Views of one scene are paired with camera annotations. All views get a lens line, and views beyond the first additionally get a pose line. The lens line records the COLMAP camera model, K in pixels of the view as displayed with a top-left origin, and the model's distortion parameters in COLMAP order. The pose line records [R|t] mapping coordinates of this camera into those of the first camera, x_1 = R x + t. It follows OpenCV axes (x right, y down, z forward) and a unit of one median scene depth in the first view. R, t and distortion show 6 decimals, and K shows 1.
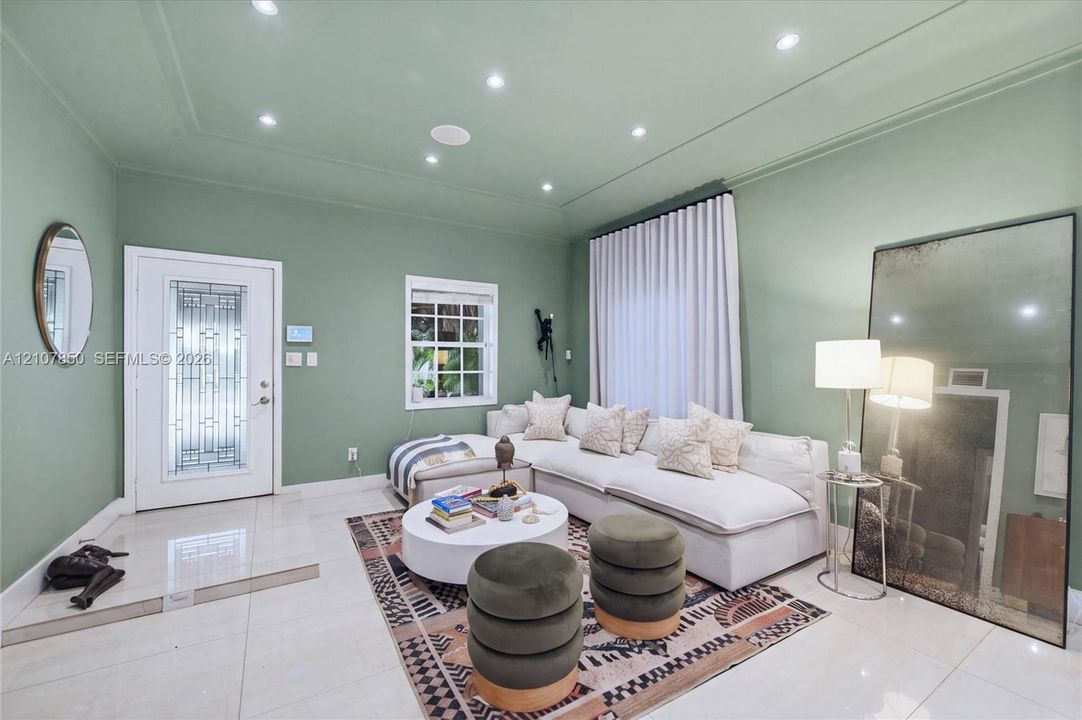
lens RADIAL K [[447.1, 0, 550.0], [0, 447.1, 357.1], [0, 0, 1]] dist [-0.004510, -0.000147]
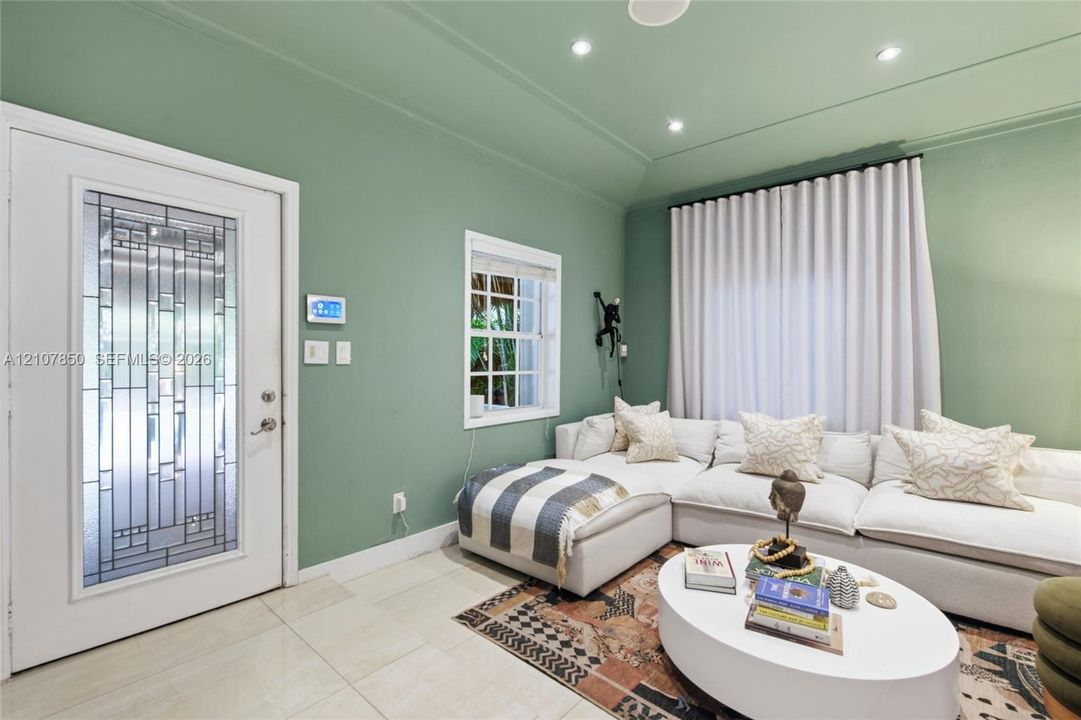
lens RADIAL K [[465.8, 0, 543.4], [0, 465.8, 361.6], [0, 0, 1]] dist [-0.003428, 0.000396]
pose [[0.957136, 0.003011, 0.289624, -0.483421], [-0.006679, 0.999910, 0.011677, 0.008203], [-0.289563, -0.013111, 0.957069, 0.339158]]
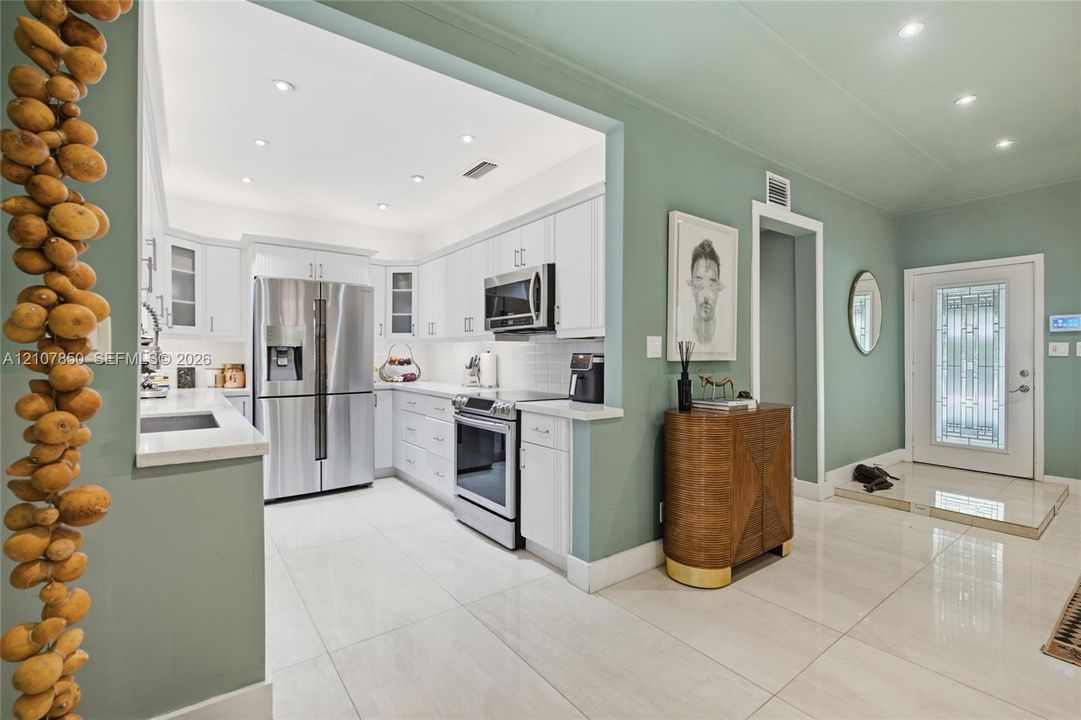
lens RADIAL K [[465.8, 0, 552.2], [0, 465.8, 357.6], [0, 0, 1]] dist [-0.003428, 0.000396]
pose [[0.108144, 0.005572, -0.994120, 0.336690], [0.013930, 0.999878, 0.007119, 0.000367], [0.994038, -0.014618, 0.108053, -0.231177]]
